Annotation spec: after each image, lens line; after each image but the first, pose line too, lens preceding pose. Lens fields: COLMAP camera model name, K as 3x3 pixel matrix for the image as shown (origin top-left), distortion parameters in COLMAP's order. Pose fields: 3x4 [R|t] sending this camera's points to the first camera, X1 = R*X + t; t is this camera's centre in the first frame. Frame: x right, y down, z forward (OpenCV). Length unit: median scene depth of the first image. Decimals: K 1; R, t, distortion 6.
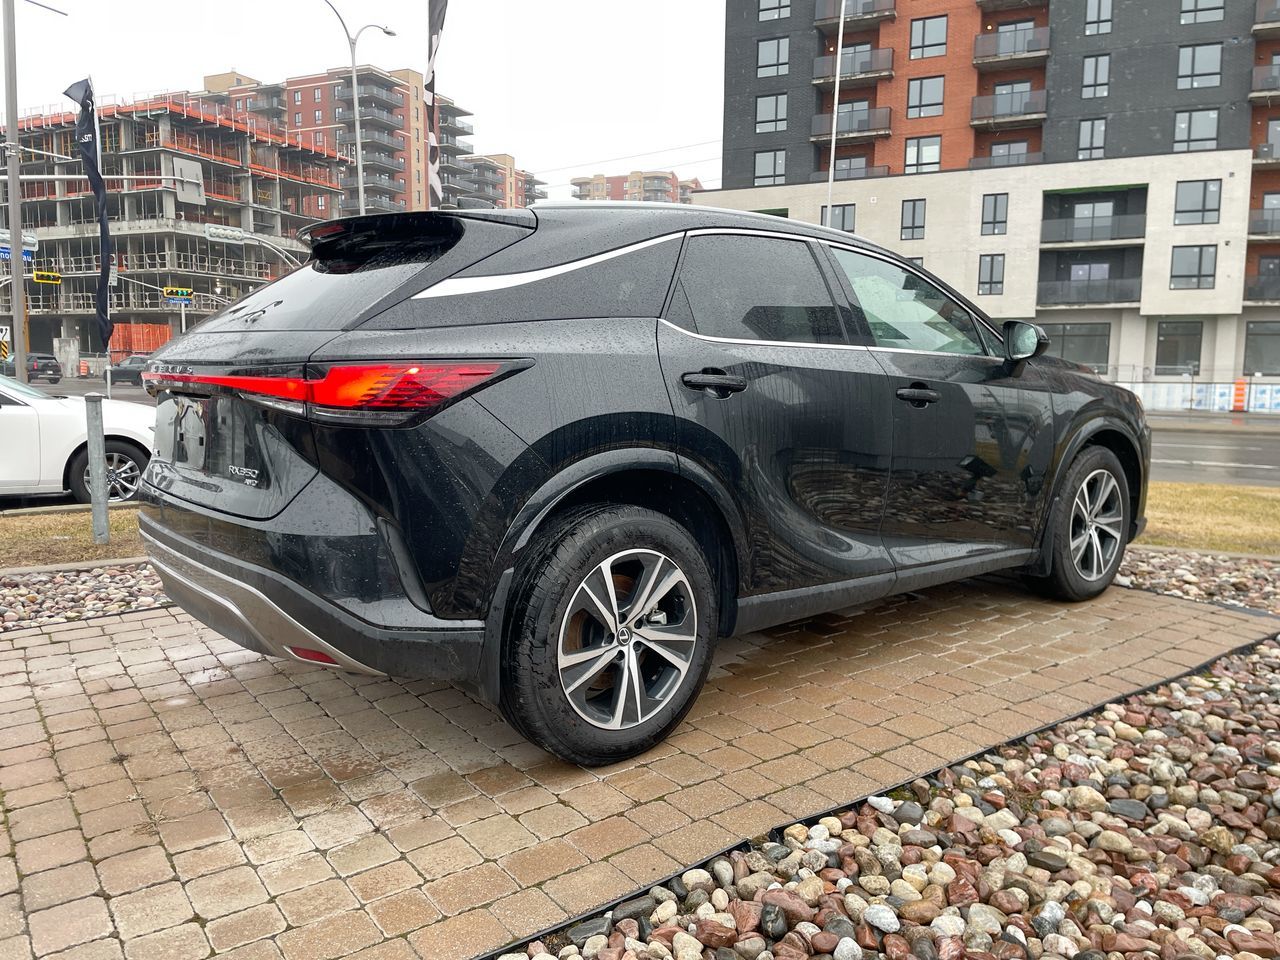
lens RADIAL K [[957.2, 0, 624.4], [0, 957.2, 482.0], [0, 0, 1]] dist [0.096825, -0.121056]
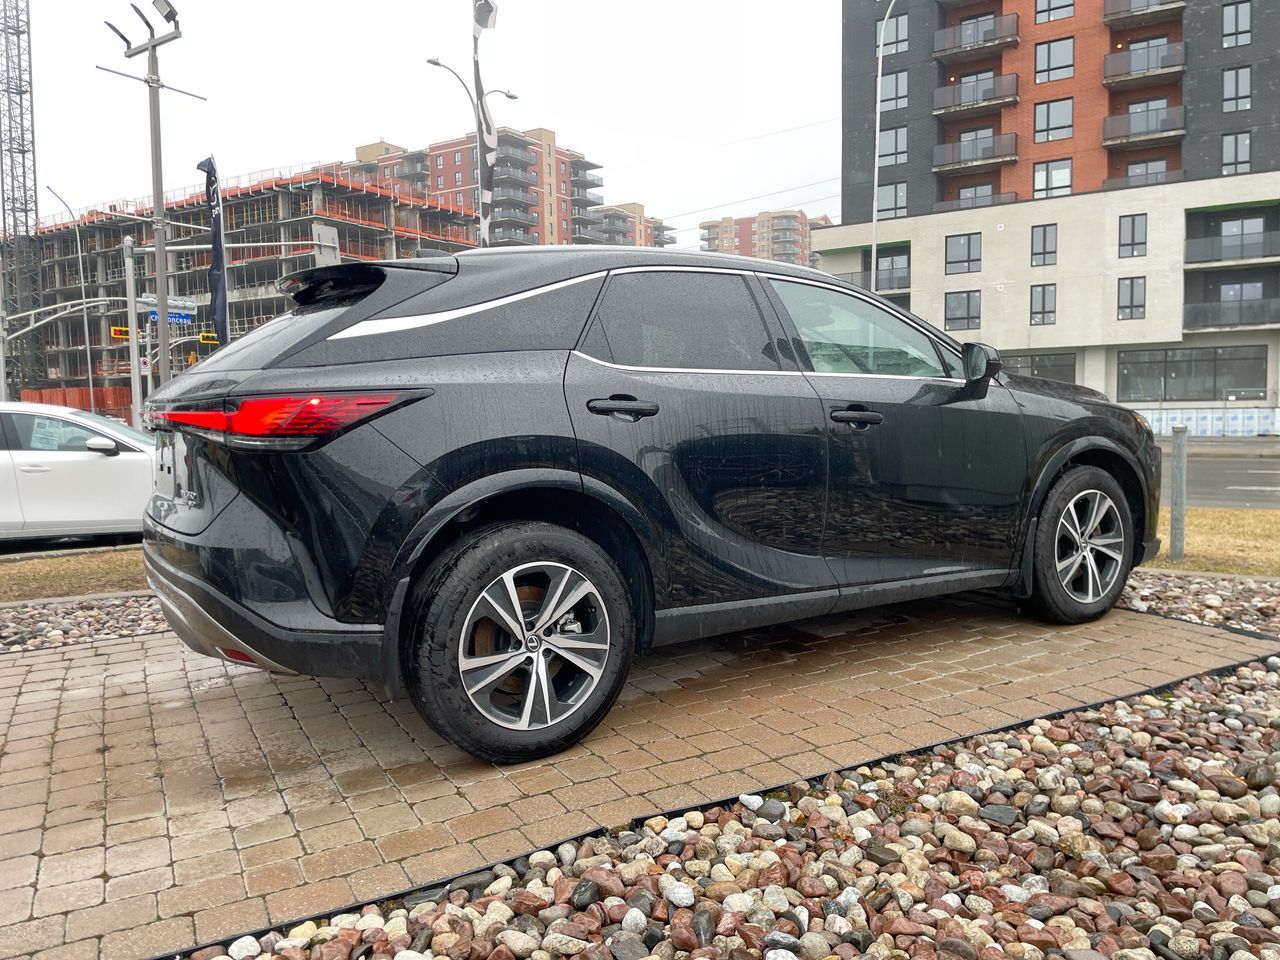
lens RADIAL K [[955.7, 0, 630.5], [0, 955.7, 480.7], [0, 0, 1]] dist [0.098991, -0.122524]
pose [[0.991019, -0.016307, -0.132720, 0.191490], [0.010584, 0.998988, -0.043712, 0.019707], [0.133299, 0.041915, 0.990189, -0.046758]]
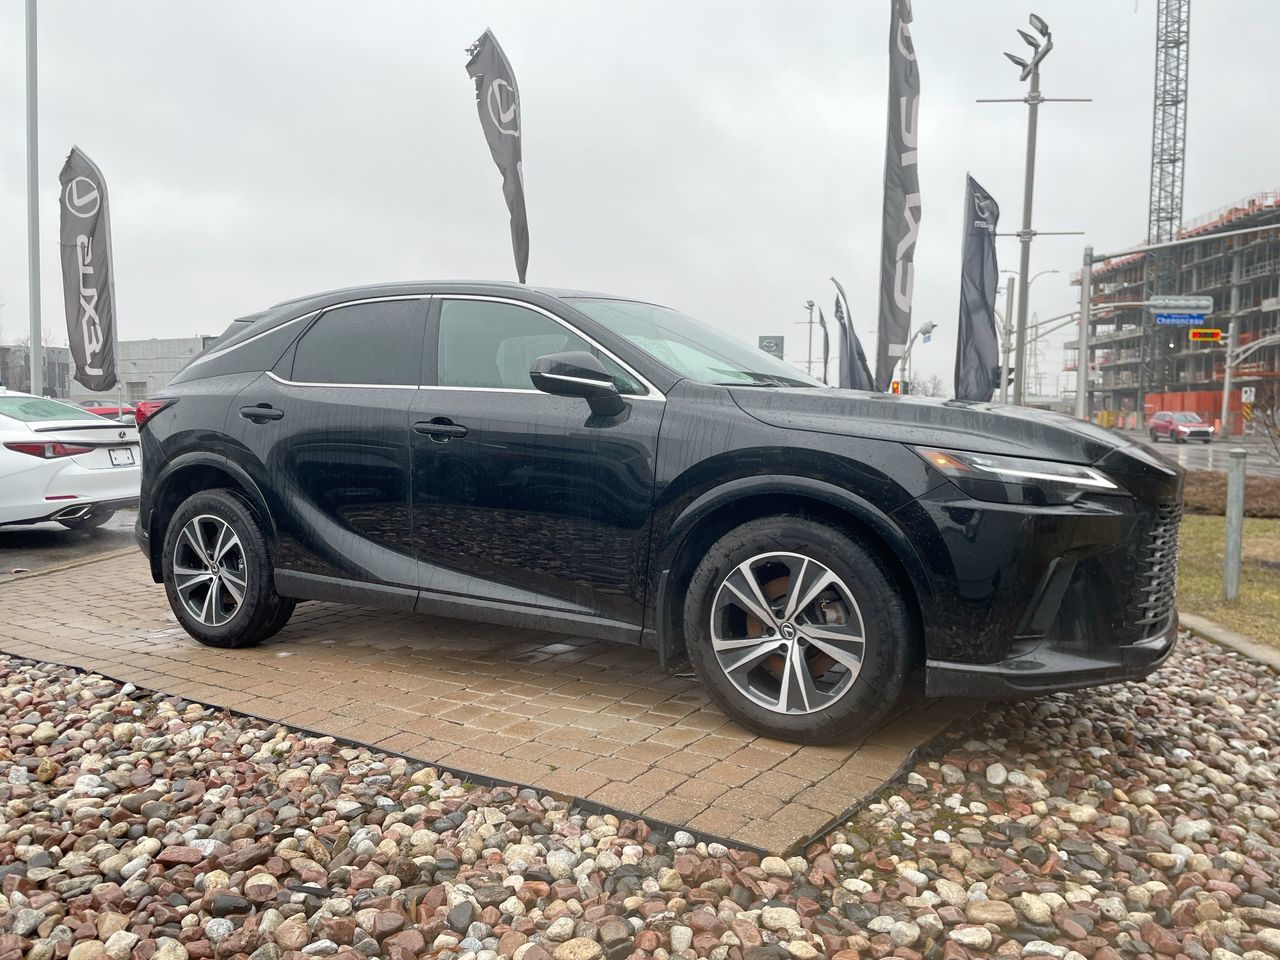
lens RADIAL K [[955.6, 0, 627.7], [0, 955.6, 500.0], [0, 0, 1]] dist [0.096010, -0.119381]
pose [[0.349508, 0.077055, -0.933759, 1.315366], [-0.119572, 0.992131, 0.037116, -0.073918], [0.929272, 0.098680, 0.355971, 0.791130]]
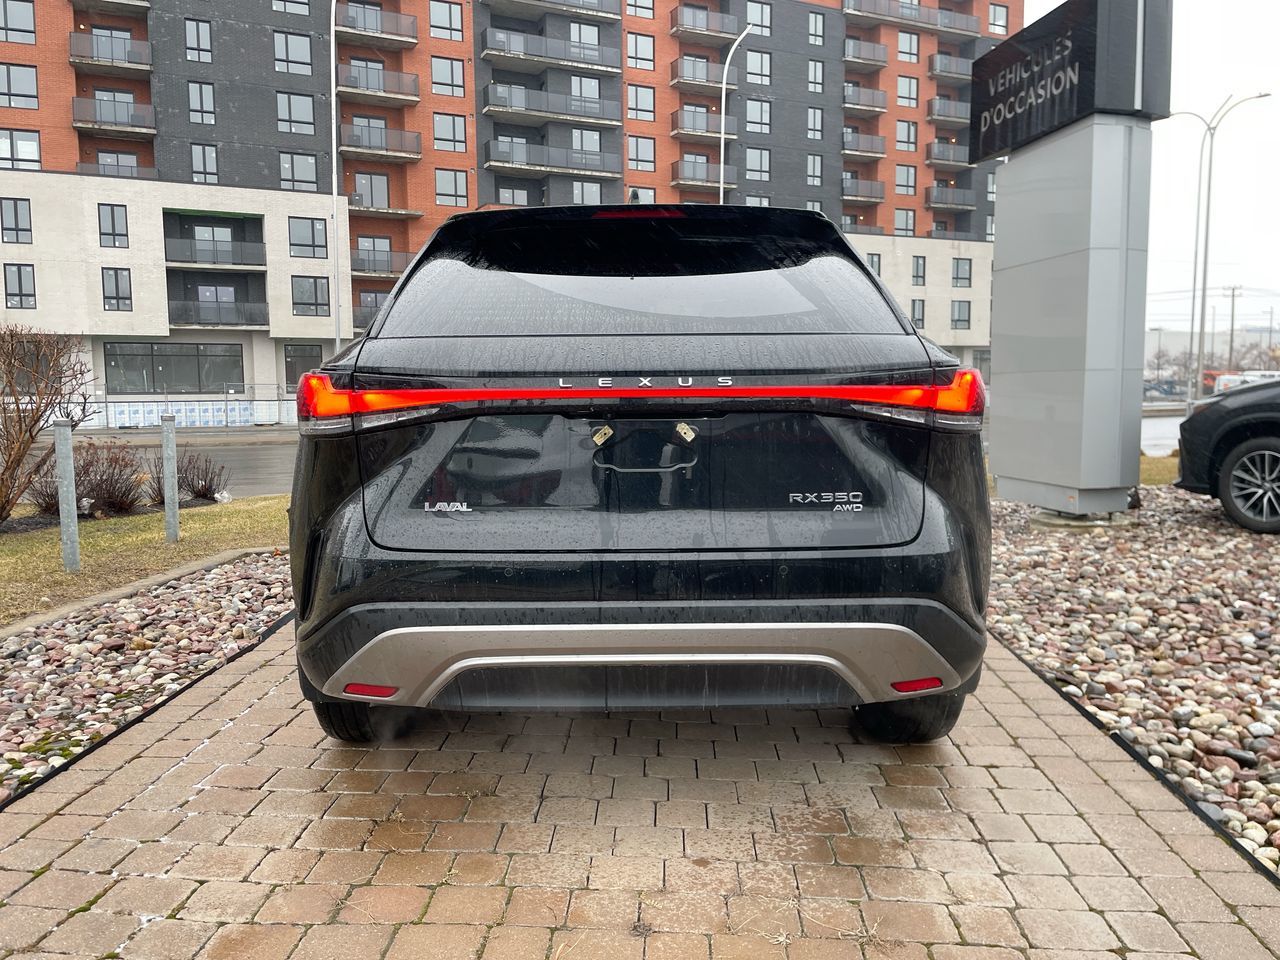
lens RADIAL K [[959.1, 0, 628.3], [0, 959.1, 478.6], [0, 0, 1]] dist [0.095479, -0.120980]
pose [[0.626045, -0.089270, 0.774661, -0.795437], [0.107925, 0.993784, 0.027301, -0.047711], [-0.772283, 0.066513, 0.631788, 0.411275]]
